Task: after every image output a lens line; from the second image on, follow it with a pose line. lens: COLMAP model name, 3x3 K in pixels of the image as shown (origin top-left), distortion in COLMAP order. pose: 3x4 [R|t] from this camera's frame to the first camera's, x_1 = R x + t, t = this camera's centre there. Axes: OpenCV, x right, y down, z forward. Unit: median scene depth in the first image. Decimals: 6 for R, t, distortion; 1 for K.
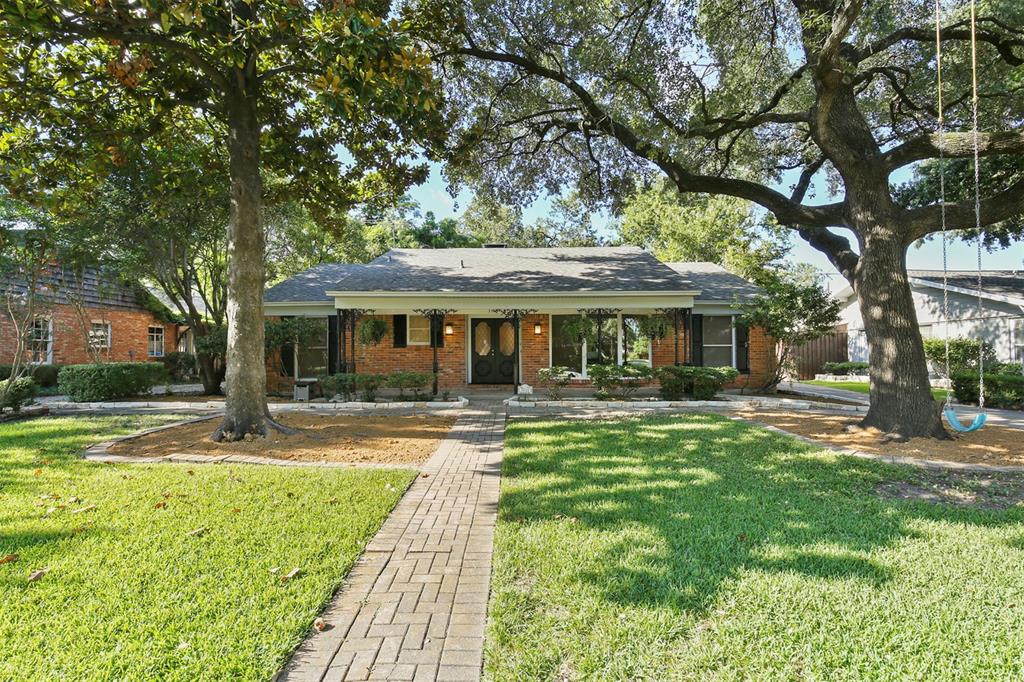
lens RADIAL K [[468.0, 0, 515.5], [0, 468.0, 338.0], [0, 0, 1]] dist [-0.015843, 0.005885]
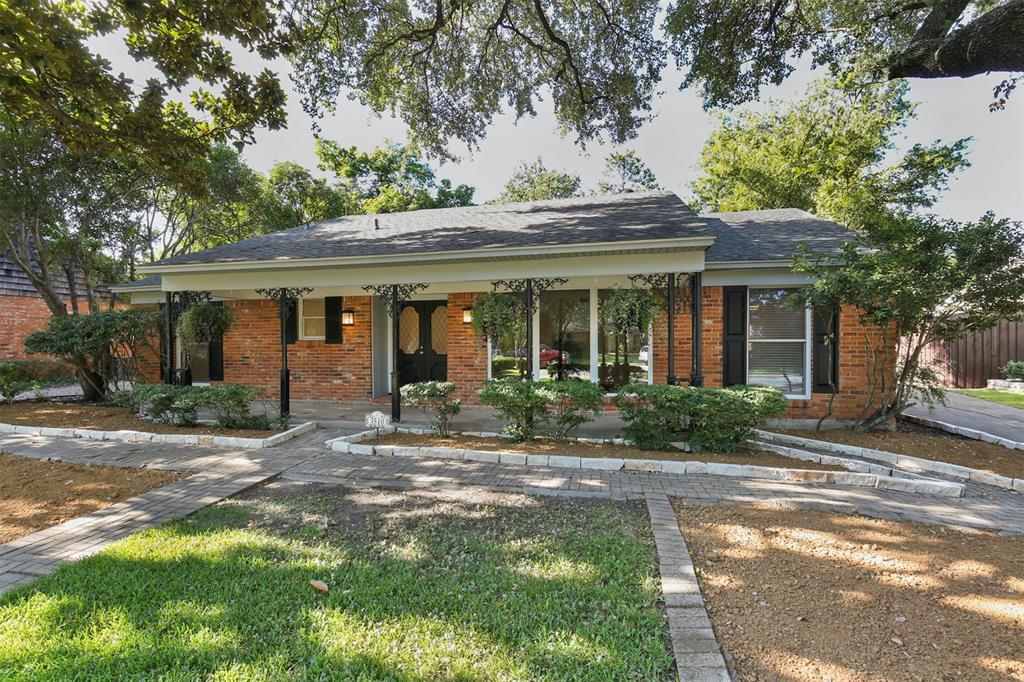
lens RADIAL K [[468.0, 0, 504.6], [0, 468.0, 342.4], [0, 0, 1]] dist [-0.015843, 0.005885]
pose [[0.971695, 0.001004, -0.236237, 0.247147], [0.008000, 0.999278, 0.037153, -0.005724], [0.236104, -0.037992, 0.970985, 0.375422]]
